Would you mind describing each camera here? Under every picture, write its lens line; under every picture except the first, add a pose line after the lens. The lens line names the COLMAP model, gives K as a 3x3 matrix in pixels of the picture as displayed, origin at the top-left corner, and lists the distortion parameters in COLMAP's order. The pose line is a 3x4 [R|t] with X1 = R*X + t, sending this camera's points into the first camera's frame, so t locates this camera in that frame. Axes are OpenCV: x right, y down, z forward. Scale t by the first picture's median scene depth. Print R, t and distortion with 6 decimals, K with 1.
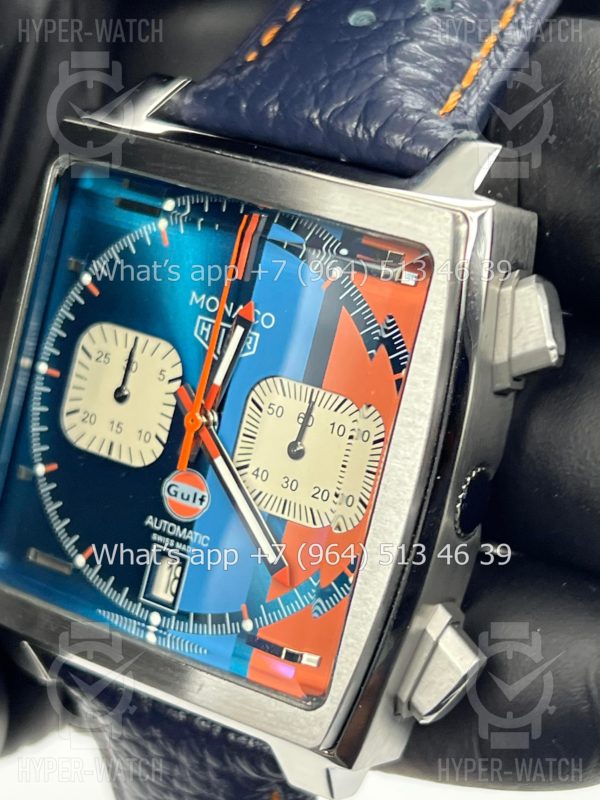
lens RADIAL K [[1881.8, 0, 304.9], [0, 1881.8, 396.1], [0, 0, 1]] dist [0.192922, 0.000000]
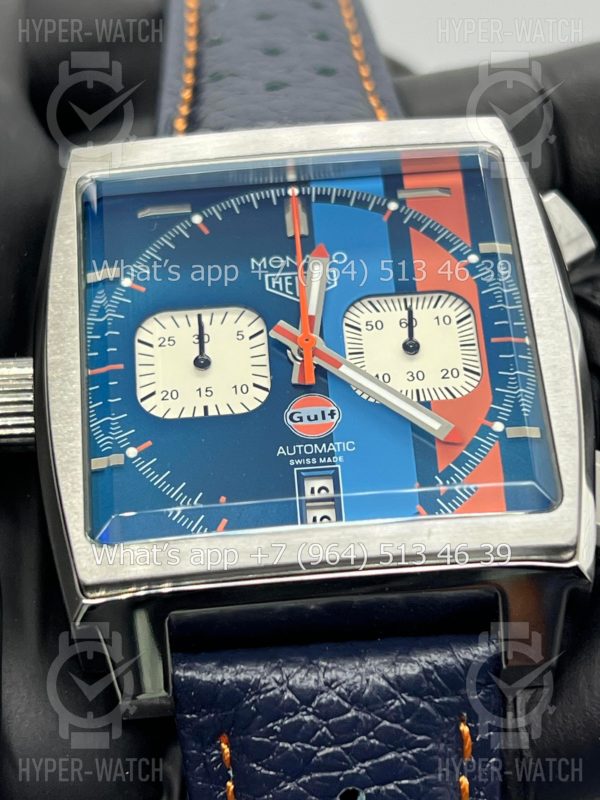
lens RADIAL K [[1881.8, 0, 300.8], [0, 1881.8, 408.1], [0, 0, 1]] dist [0.192922, 0.000000]
pose [[0.830630, -0.010125, 0.556733, -0.616315], [0.334391, 0.808539, -0.484198, 0.523787], [-0.445238, 0.588355, 0.674982, 0.334584]]
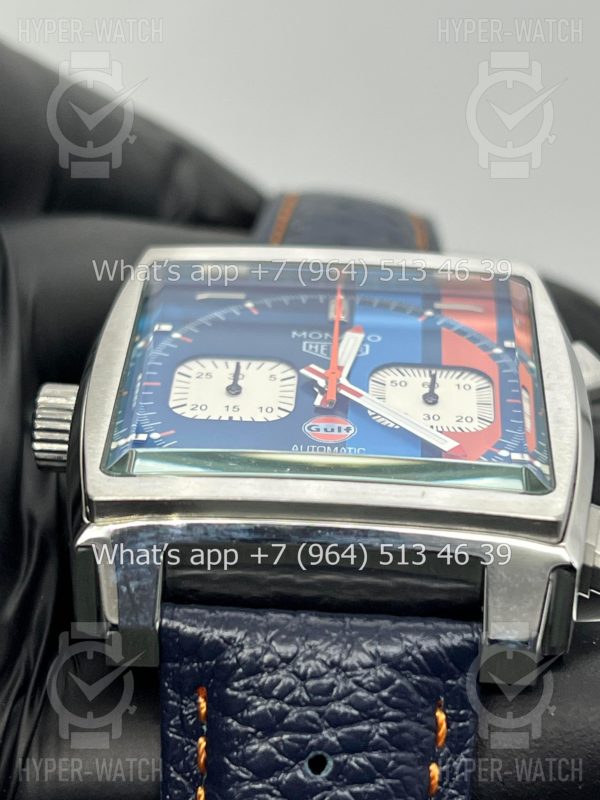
lens RADIAL K [[1881.8, 0, 300.1], [0, 1881.8, 403.1], [0, 0, 1]] dist [0.192922, 0.000000]
pose [[0.843347, 0.316428, 0.434327, -0.532010], [0.210580, 0.548997, -0.808862, 0.881010], [-0.494391, 0.773612, 0.396361, 0.584274]]
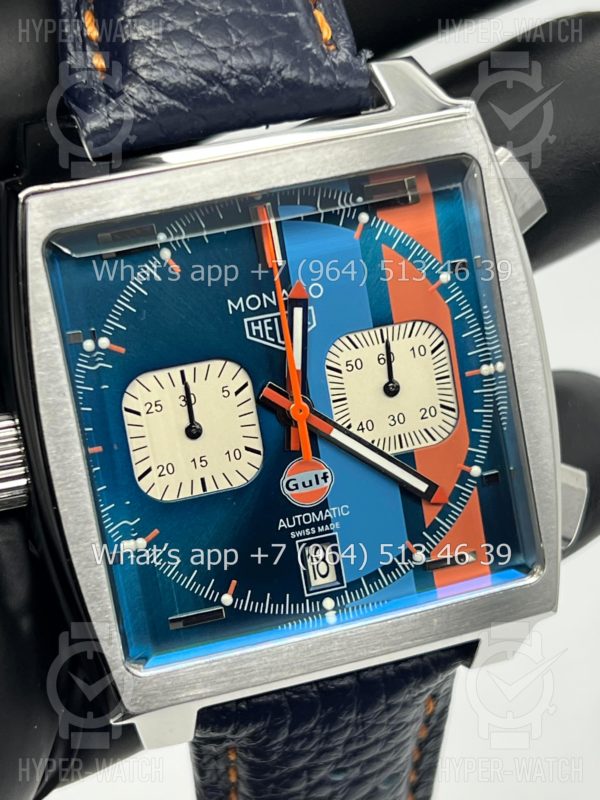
lens RADIAL K [[1881.8, 0, 295.8], [0, 1881.8, 396.4], [0, 0, 1]] dist [0.192922, 0.000000]
pose [[0.652582, -0.442416, 0.615146, -0.675807], [0.409420, 0.889007, 0.205042, -0.201124], [-0.637583, 0.118047, 0.761284, 0.218584]]
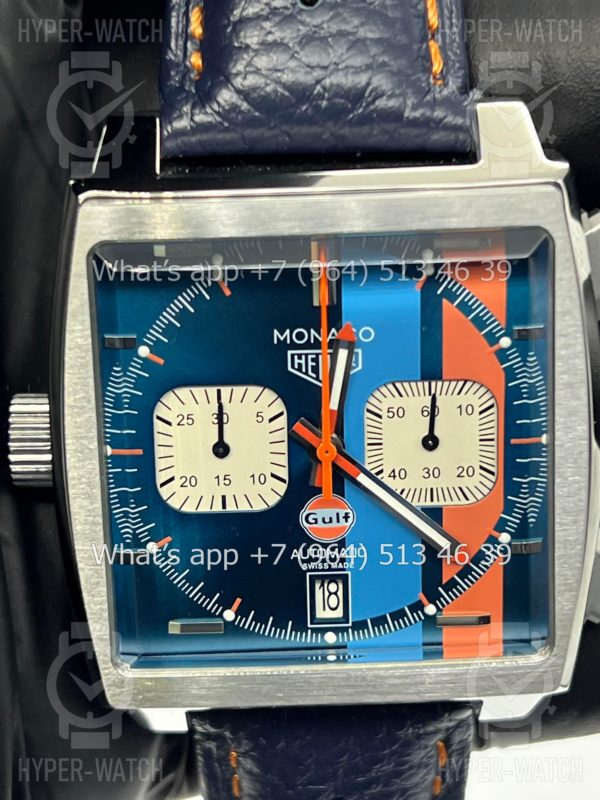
lens RADIAL K [[1881.8, 0, 312.6], [0, 1881.8, 394.4], [0, 0, 1]] dist [0.192922, 0.000000]
pose [[0.830113, -0.377691, 0.410197, -0.461733], [0.285710, 0.919855, 0.268770, -0.284956], [-0.478834, -0.105912, 0.871494, 0.123208]]
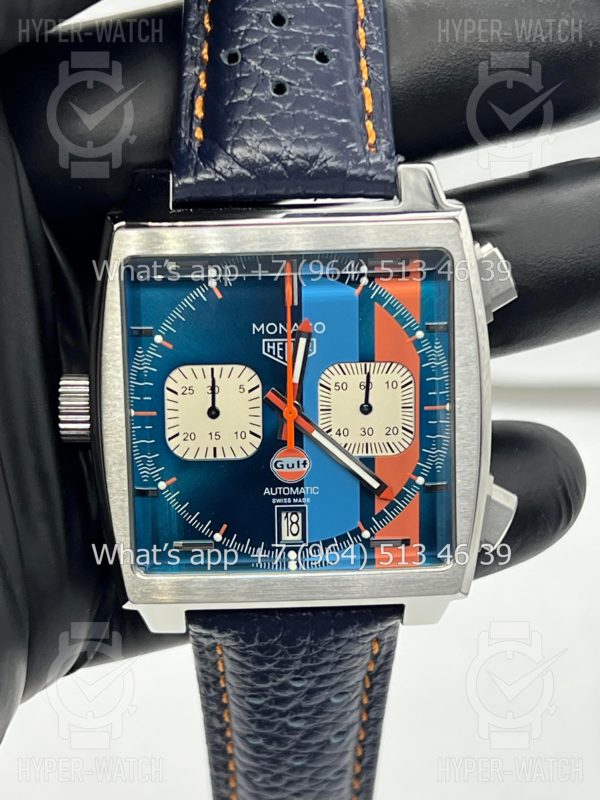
lens RADIAL K [[1881.8, 0, 299.9], [0, 1881.8, 402.8], [0, 0, 1]] dist [0.192922, 0.000000]
pose [[0.829886, -0.330623, 0.449419, -0.666549], [0.277878, 0.943425, 0.180925, -0.240043], [-0.483811, -0.025264, 0.874808, -0.218303]]
